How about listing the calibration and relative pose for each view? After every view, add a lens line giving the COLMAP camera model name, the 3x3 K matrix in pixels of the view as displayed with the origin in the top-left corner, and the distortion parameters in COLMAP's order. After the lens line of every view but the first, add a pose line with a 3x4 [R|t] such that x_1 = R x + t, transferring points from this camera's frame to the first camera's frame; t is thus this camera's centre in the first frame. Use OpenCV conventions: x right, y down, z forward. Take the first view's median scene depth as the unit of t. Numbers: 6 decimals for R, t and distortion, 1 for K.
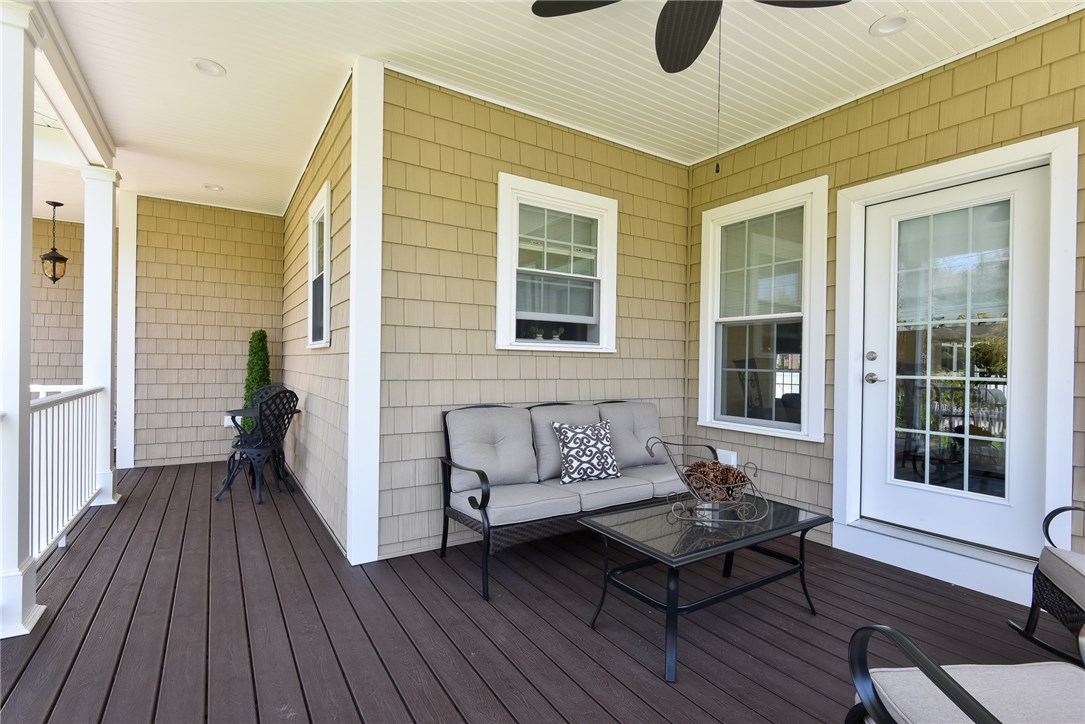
lens RADIAL K [[519.9, 0, 541.1], [0, 519.9, 369.5], [0, 0, 1]] dist [0.000271, -0.000730]
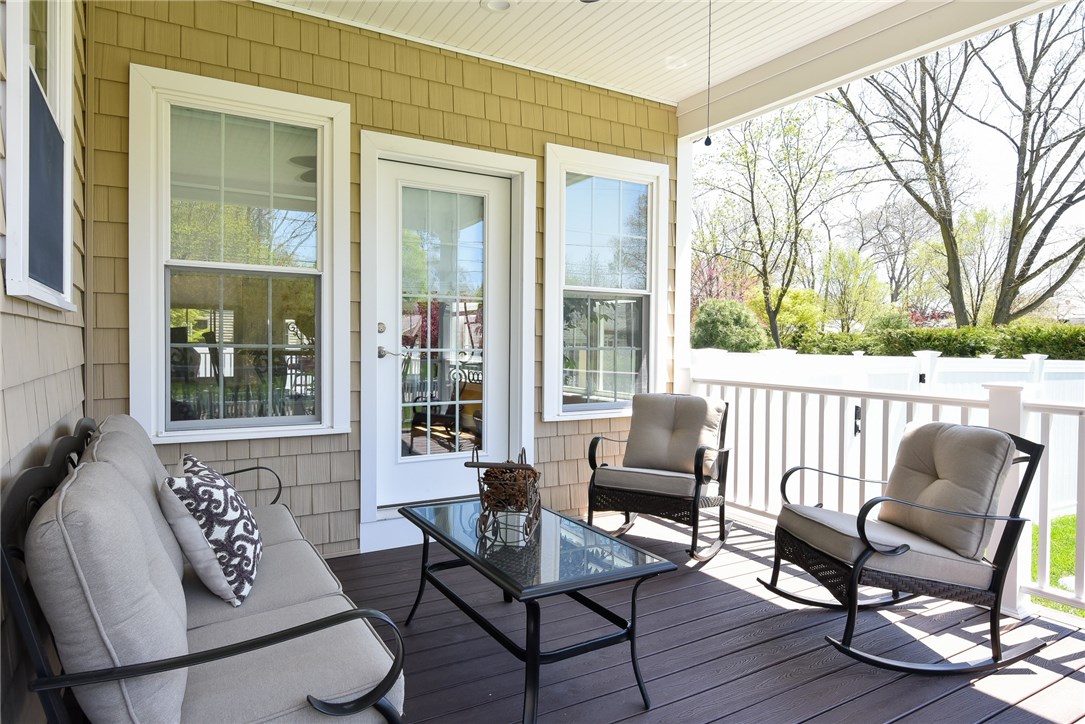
lens RADIAL K [[646.5, 0, 541.7], [0, 646.5, 364.0], [0, 0, 1]] dist [-0.005883, -0.004499]
pose [[0.035311, -0.043697, 0.998421, -0.465518], [0.005227, 0.999038, 0.043539, -0.010633], [-0.999363, 0.003681, 0.035505, 0.666893]]
